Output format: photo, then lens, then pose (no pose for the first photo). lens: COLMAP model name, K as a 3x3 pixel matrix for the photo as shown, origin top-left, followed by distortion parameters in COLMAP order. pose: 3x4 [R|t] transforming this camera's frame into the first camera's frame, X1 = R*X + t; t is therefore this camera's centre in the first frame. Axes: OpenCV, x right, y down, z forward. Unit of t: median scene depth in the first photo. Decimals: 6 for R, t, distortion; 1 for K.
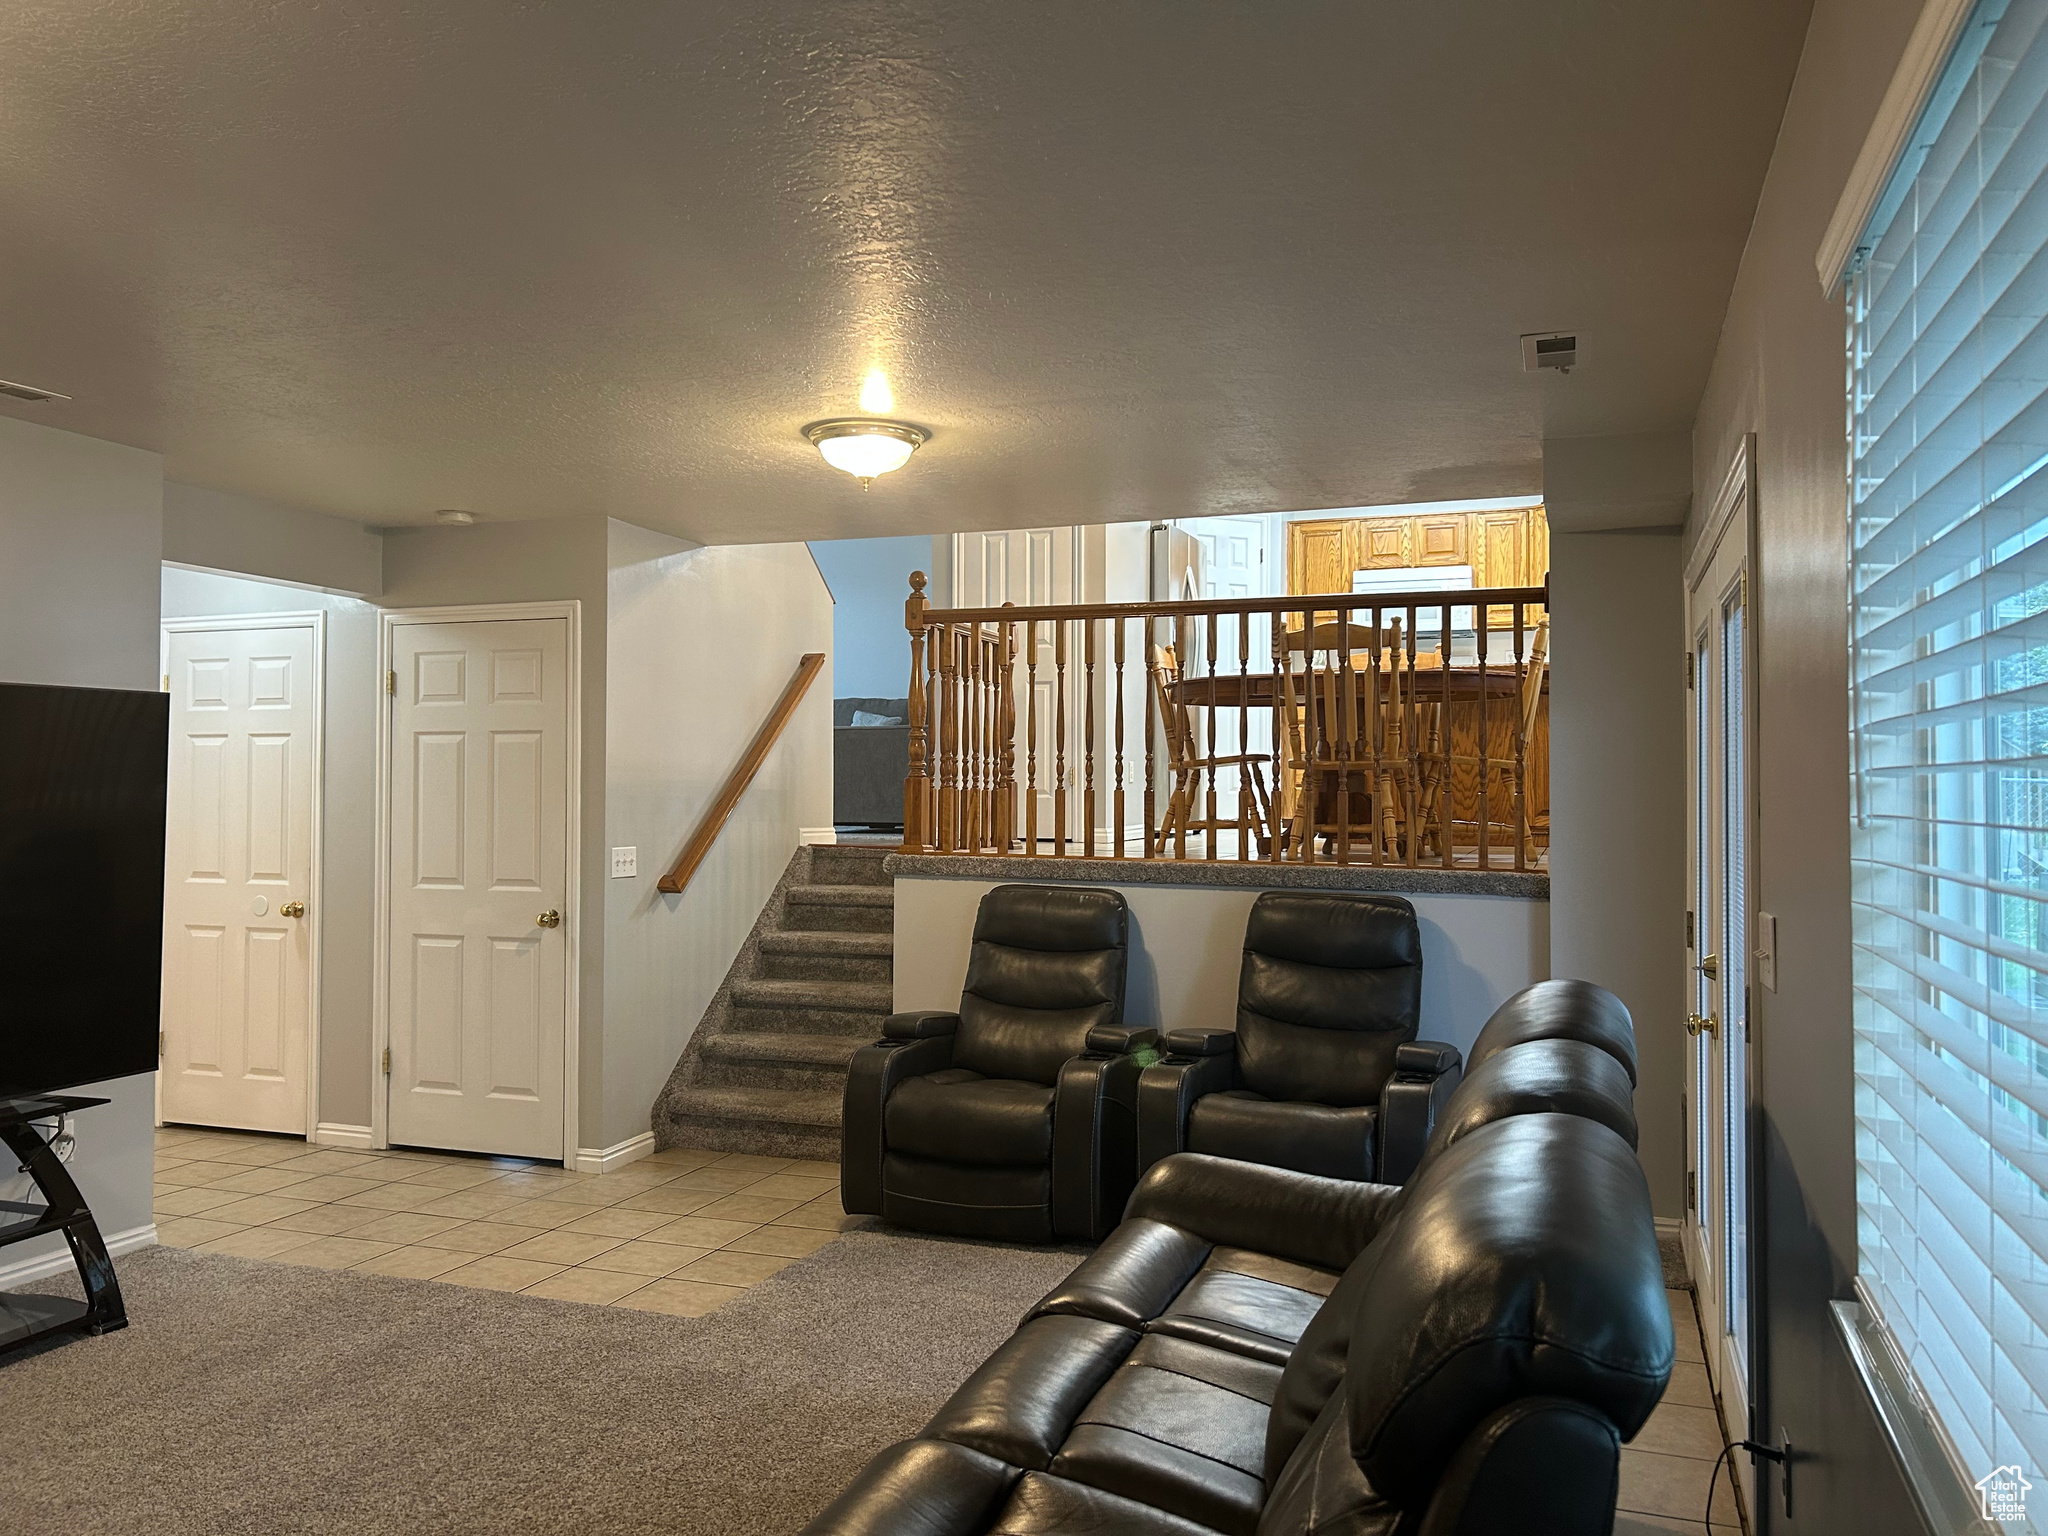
lens RADIAL K [[1518.7, 0, 1024.0], [0, 1518.7, 768.0], [0, 0, 1]] dist [0.115488, -0.202588]
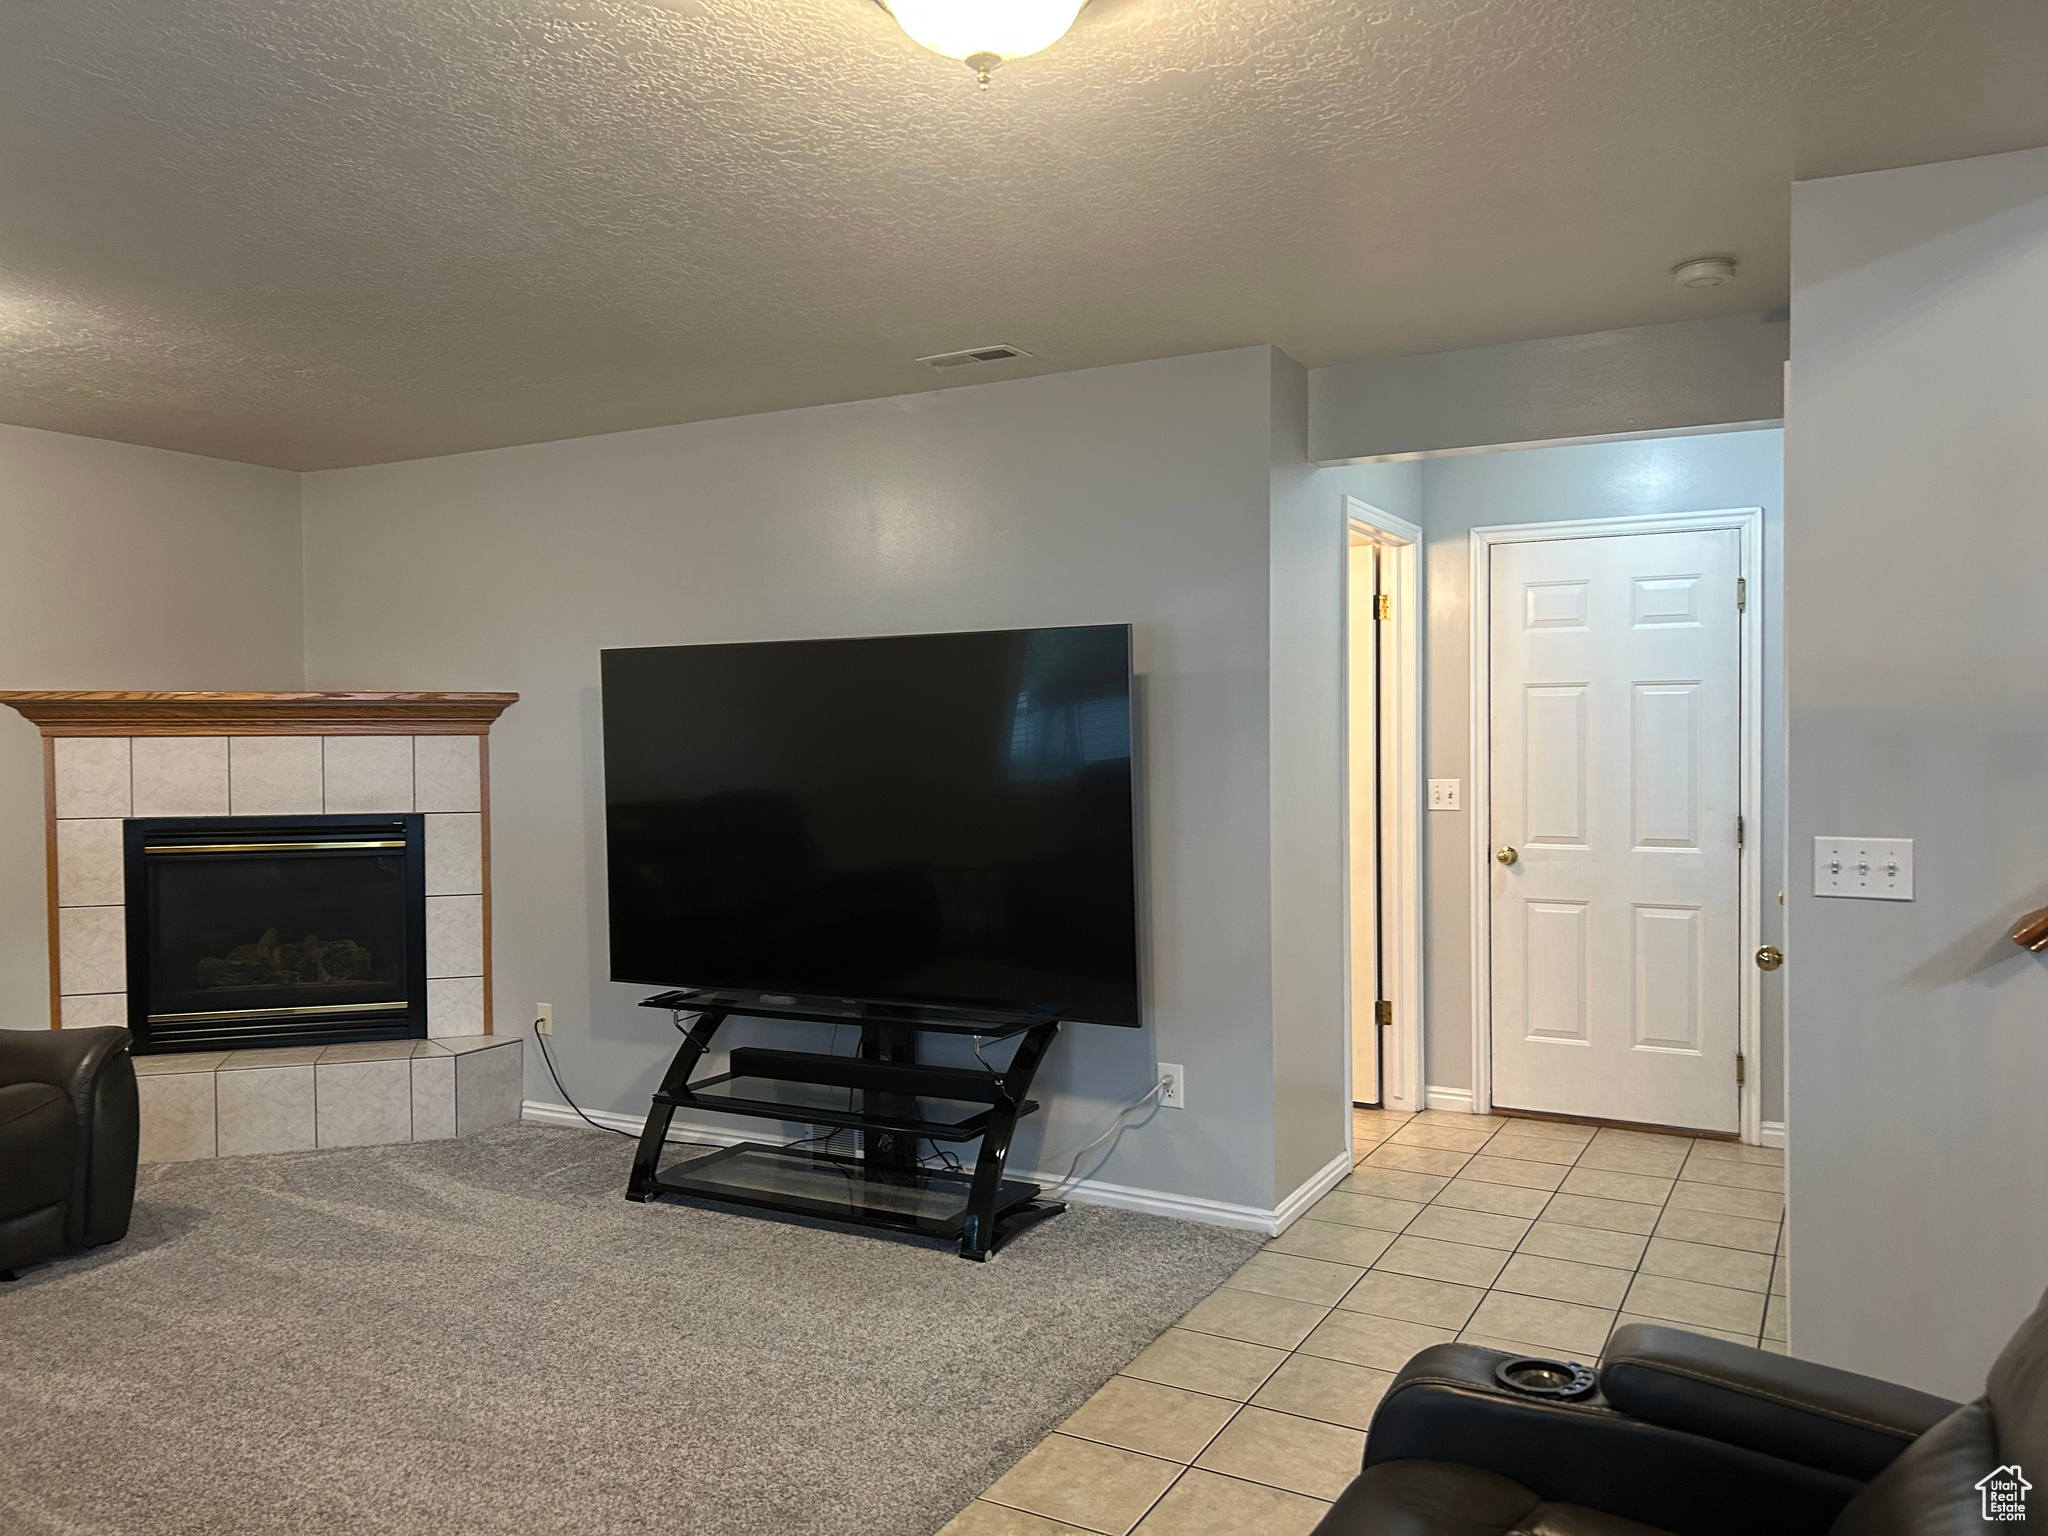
lens RADIAL K [[1518.7, 0, 1024.0], [0, 1518.7, 768.0], [0, 0, 1]] dist [0.115488, -0.202588]
pose [[-0.163098, 0.021526, -0.986375, 0.350199], [0.022002, 0.999593, 0.018176, 0.018199], [0.986365, -0.018738, -0.163505, 1.045747]]
